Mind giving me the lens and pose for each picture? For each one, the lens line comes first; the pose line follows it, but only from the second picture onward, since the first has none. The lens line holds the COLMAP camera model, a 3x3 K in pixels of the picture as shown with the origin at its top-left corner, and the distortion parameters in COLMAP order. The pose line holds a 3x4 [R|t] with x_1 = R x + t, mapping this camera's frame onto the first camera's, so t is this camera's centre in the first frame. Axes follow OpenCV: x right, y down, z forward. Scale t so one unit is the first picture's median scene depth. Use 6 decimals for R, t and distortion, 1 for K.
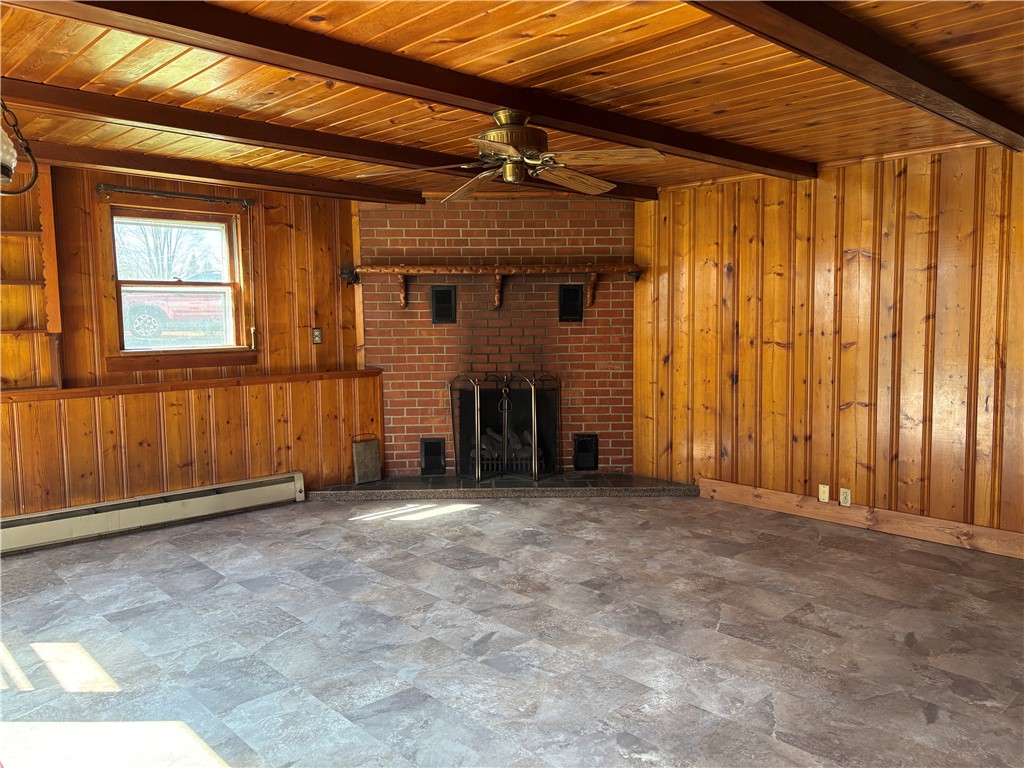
lens RADIAL K [[775.6, 0, 514.0], [0, 775.6, 382.8], [0, 0, 1]] dist [0.058902, -0.060622]
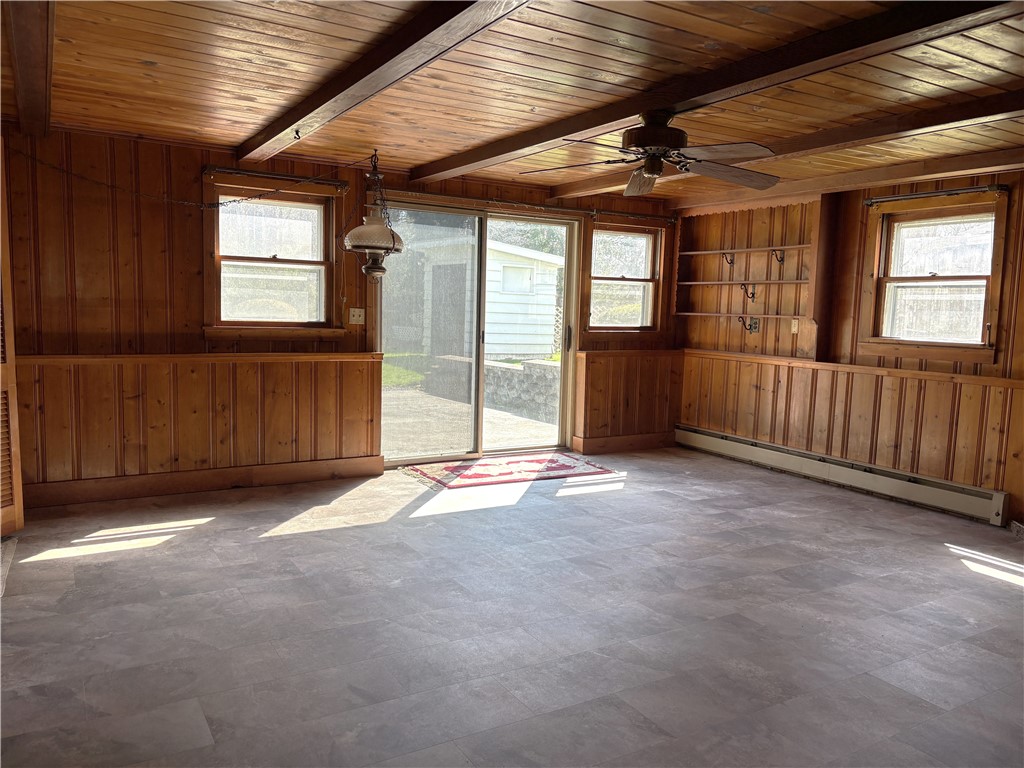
lens RADIAL K [[775.6, 0, 515.7], [0, 775.6, 385.4], [0, 0, 1]] dist [0.058902, -0.060622]
pose [[-0.212459, 0.101305, -0.971905, 1.012670], [-0.116182, 0.984938, 0.128061, -0.076927], [0.970239, 0.140126, -0.197489, 0.958660]]
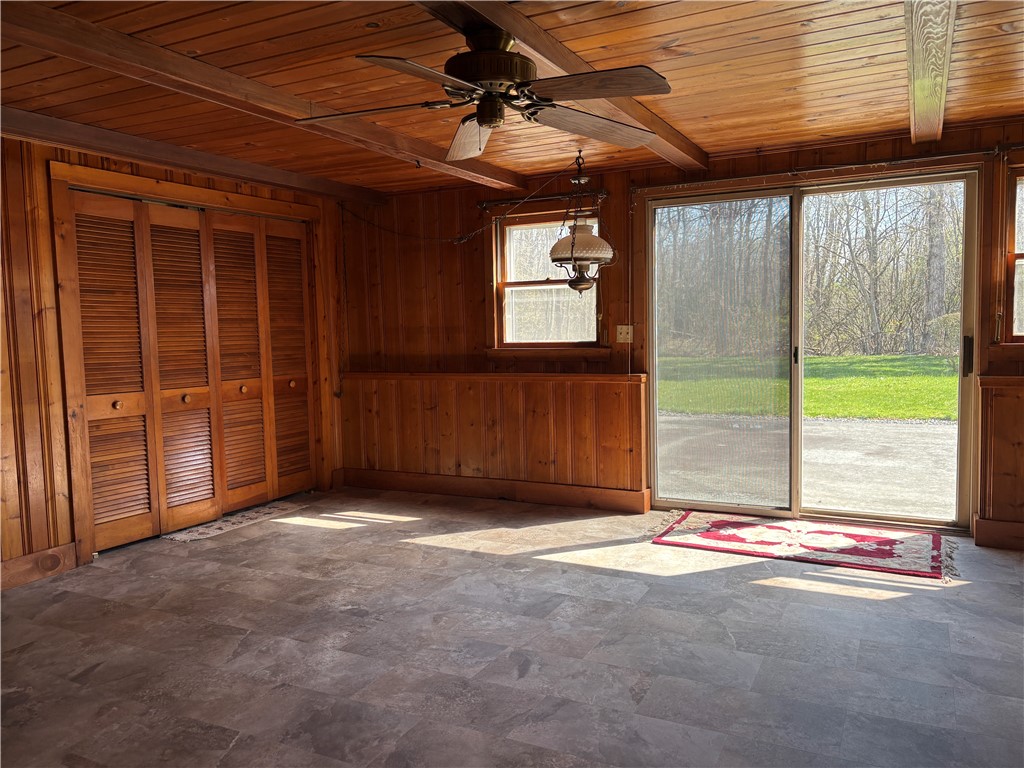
lens RADIAL K [[775.6, 0, 513.4], [0, 775.6, 387.1], [0, 0, 1]] dist [0.058902, -0.060622]
pose [[-0.941972, 0.058092, -0.330627, 0.221112], [0.001118, 0.985450, 0.169963, -0.121512], [0.335690, 0.159731, -0.928331, 1.575541]]
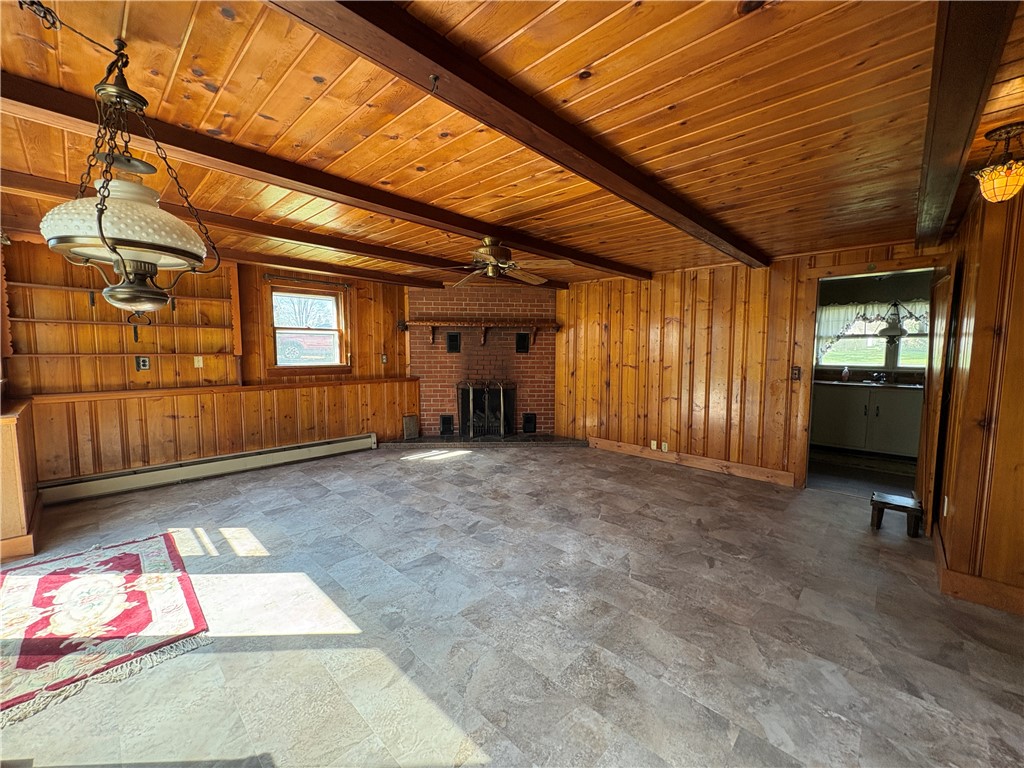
lens RADIAL K [[408.2, 0, 512.3], [0, 408.2, 382.4], [0, 0, 1]] dist [0.002083, 0.000209]
pose [[0.998561, 0.010791, 0.052529, -0.002211], [-0.010339, 0.999907, -0.008861, 0.001154], [-0.052620, 0.008305, 0.998580, 0.031611]]
